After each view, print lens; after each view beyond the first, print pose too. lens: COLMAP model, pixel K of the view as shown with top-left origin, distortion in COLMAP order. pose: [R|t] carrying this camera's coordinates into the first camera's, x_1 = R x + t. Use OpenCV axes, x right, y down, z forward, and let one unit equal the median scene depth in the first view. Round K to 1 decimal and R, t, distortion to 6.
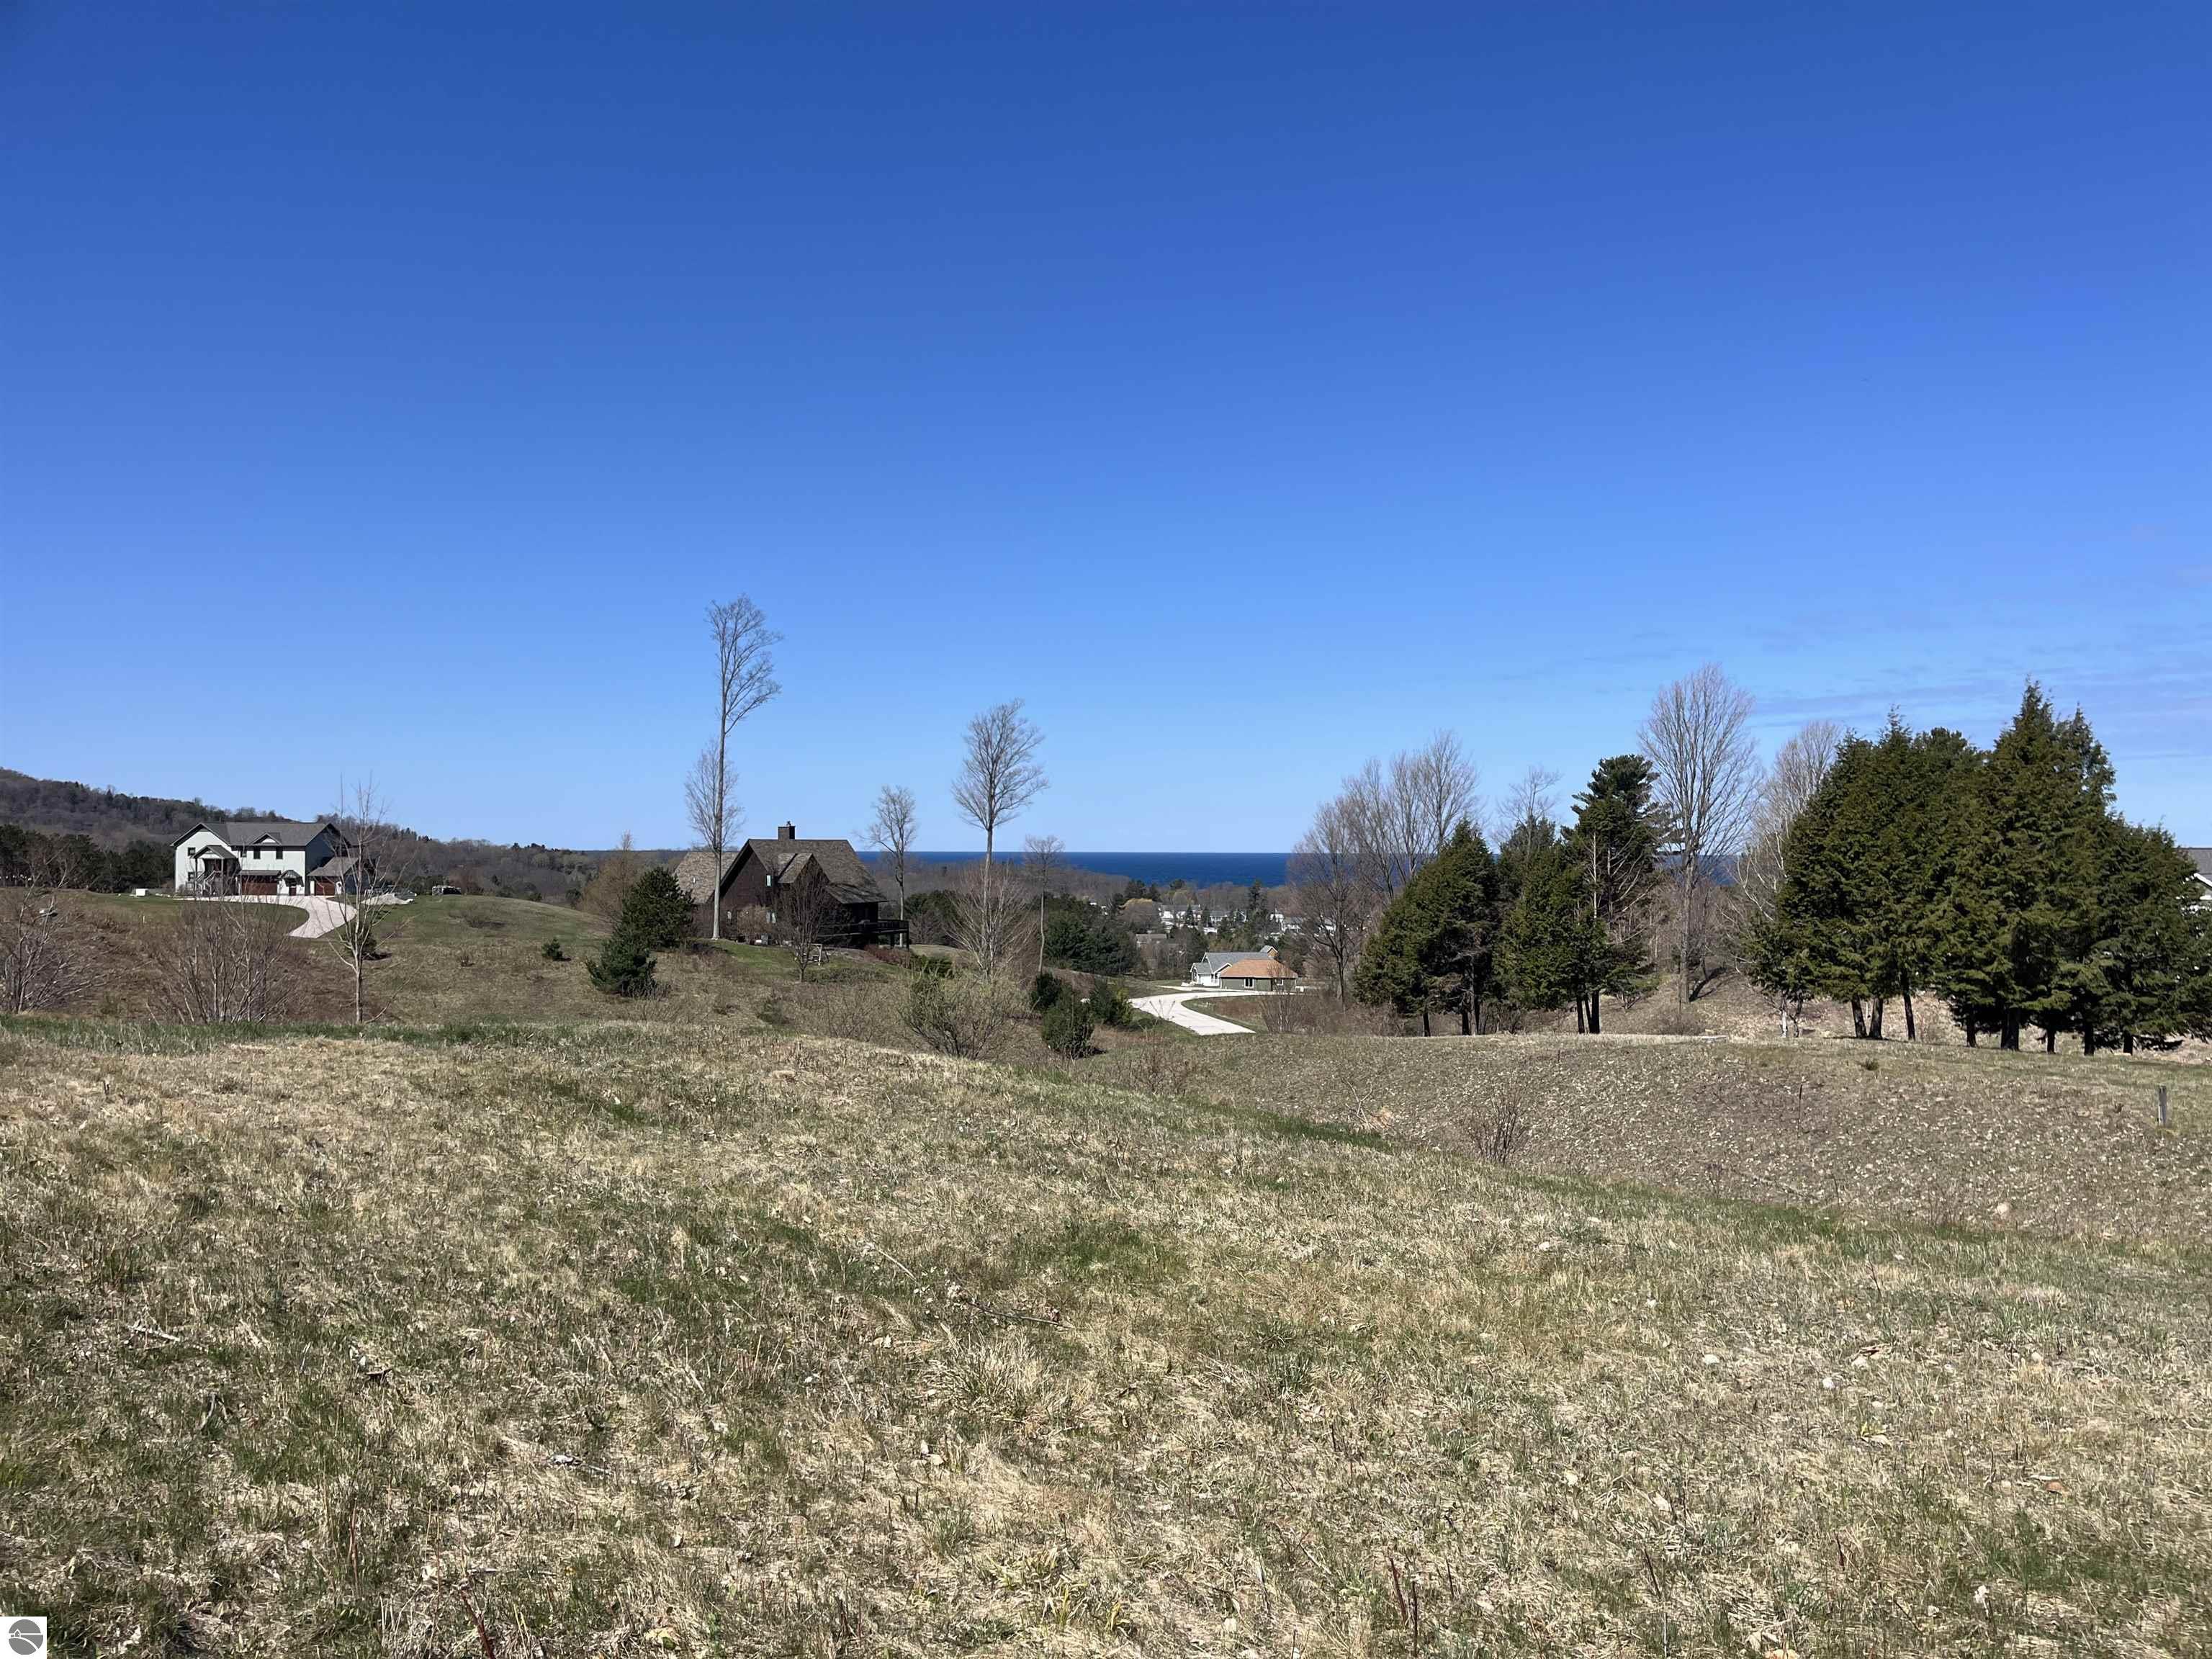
lens RADIAL K [[1674.4, 0, 1153.0], [0, 1674.4, 845.5], [0, 0, 1]] dist [0.079393, -0.096439]
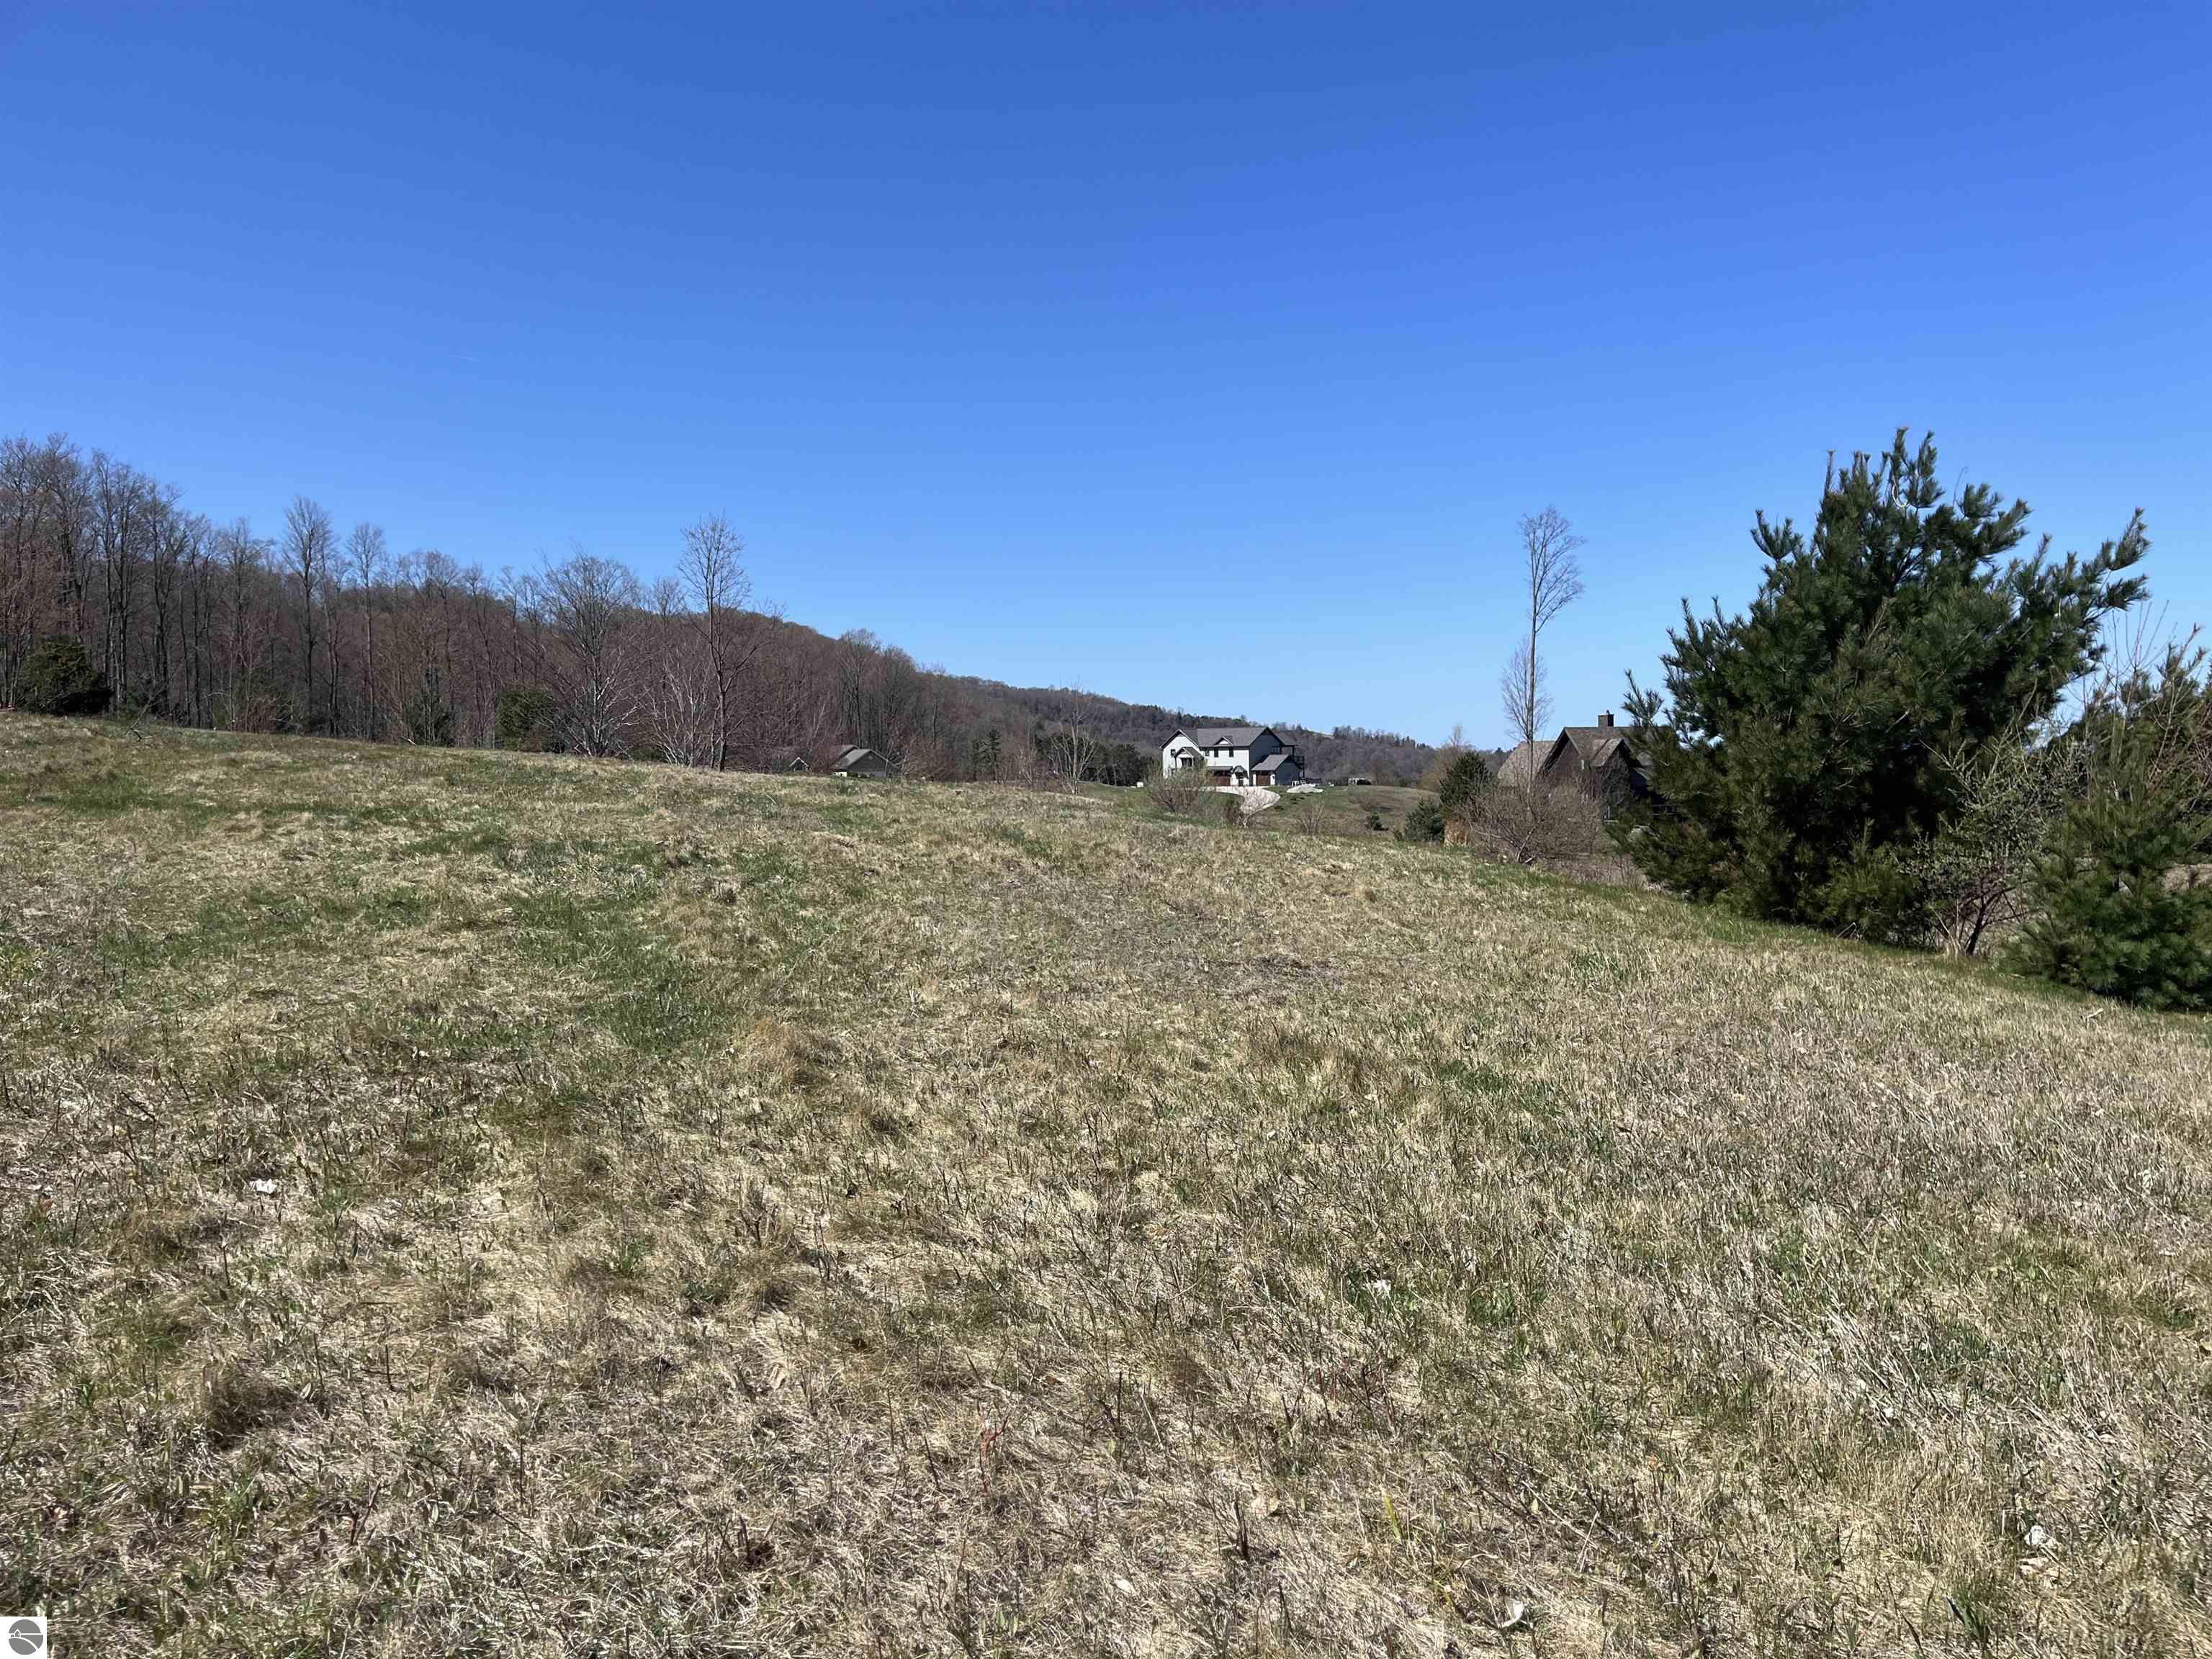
lens RADIAL K [[1674.4, 0, 1152.5], [0, 1674.4, 825.9], [0, 0, 1]] dist [0.079393, -0.096439]
pose [[0.843836, 0.004808, -0.536579, 0.090352], [0.019988, 0.998984, 0.040386, 0.008003], [0.536229, -0.044804, 0.842883, -0.056642]]
